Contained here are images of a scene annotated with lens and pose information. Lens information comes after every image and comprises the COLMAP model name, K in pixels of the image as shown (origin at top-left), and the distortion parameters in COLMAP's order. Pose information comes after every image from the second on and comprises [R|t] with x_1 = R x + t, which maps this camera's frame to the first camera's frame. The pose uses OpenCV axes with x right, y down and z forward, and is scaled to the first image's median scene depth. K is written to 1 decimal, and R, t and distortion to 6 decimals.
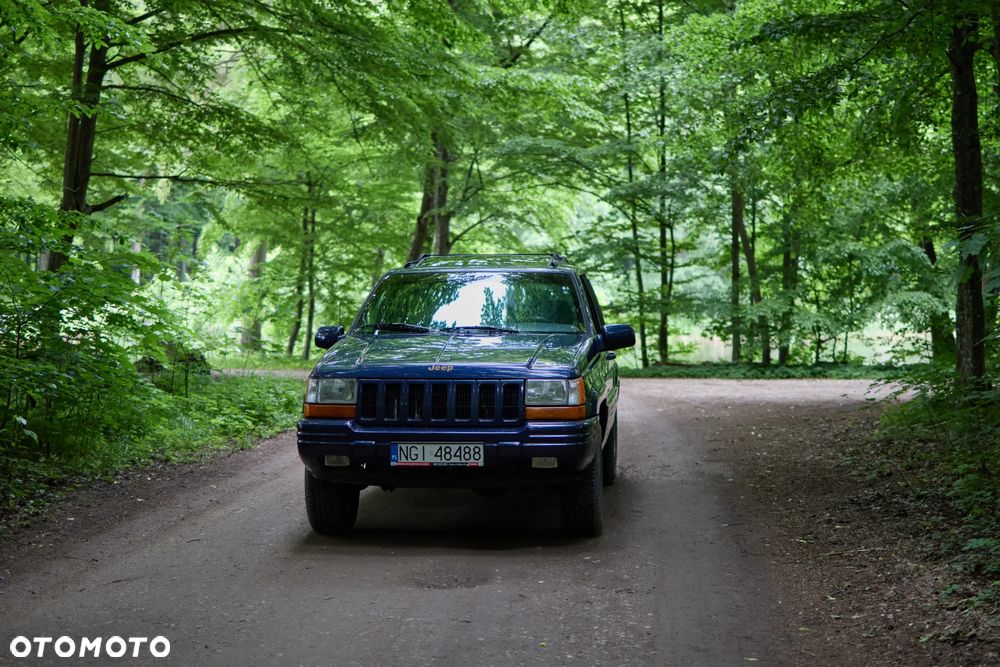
lens RADIAL K [[1607.9, 0, 500.0], [0, 1607.9, 333.5], [0, 0, 1]] dist [-0.026953, -0.095537]
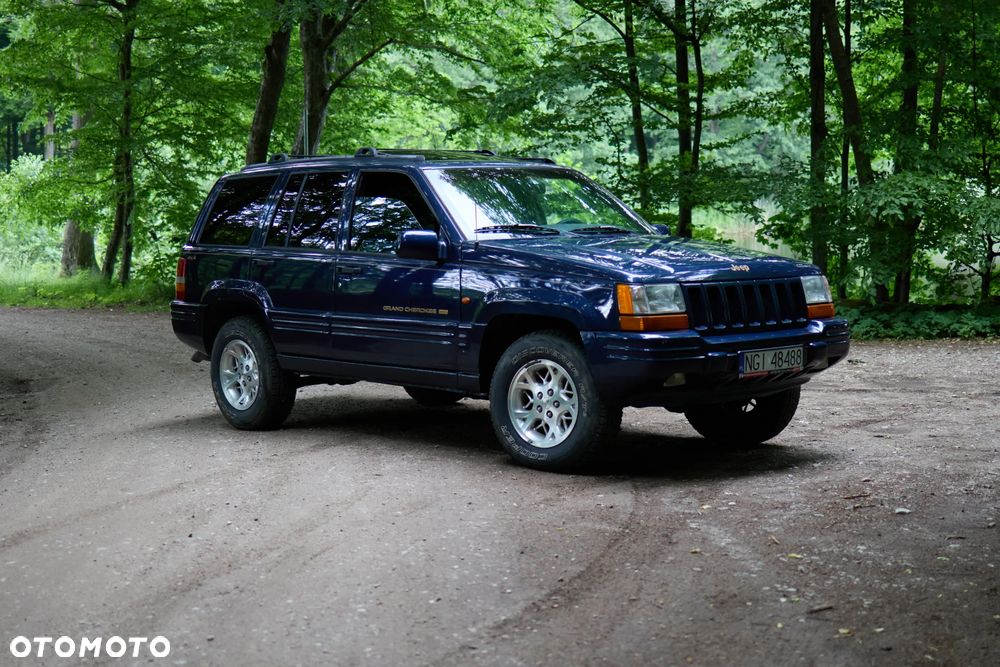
lens RADIAL K [[1607.9, 0, 500.0], [0, 1607.9, 333.5], [0, 0, 1]] dist [-0.026953, -0.095537]
pose [[0.999631, -0.018074, -0.020286, 0.208116], [0.019482, 0.997249, 0.071513, -0.037087], [0.018937, -0.071882, 0.997233, 1.900409]]
